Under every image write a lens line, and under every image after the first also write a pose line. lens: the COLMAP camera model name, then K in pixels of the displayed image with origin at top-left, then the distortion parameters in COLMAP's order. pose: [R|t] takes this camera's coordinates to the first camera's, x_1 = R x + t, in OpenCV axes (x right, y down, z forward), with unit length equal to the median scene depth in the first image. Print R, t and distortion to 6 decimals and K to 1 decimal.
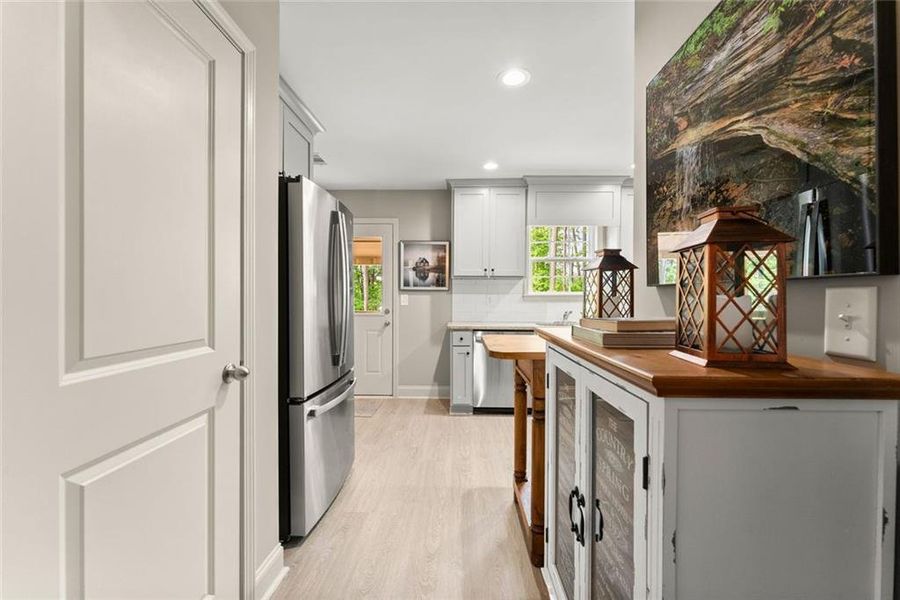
lens RADIAL K [[363.4, 0, 452.3], [0, 363.4, 290.5], [0, 0, 1]] dist [0.001642, 0.000043]
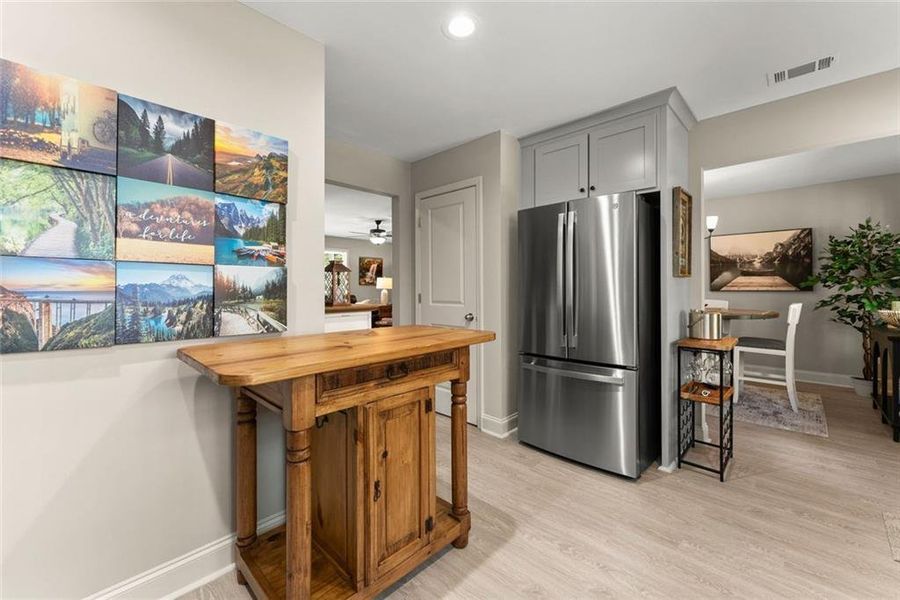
lens RADIAL K [[364.9, 0, 447.5], [0, 364.9, 286.1], [0, 0, 1]] dist [0.000769, -0.000014]
pose [[-0.684602, -0.001910, -0.728914, 0.431368], [0.016699, 0.999693, -0.018303, 0.015897], [0.728726, -0.024702, -0.684360, 0.843487]]
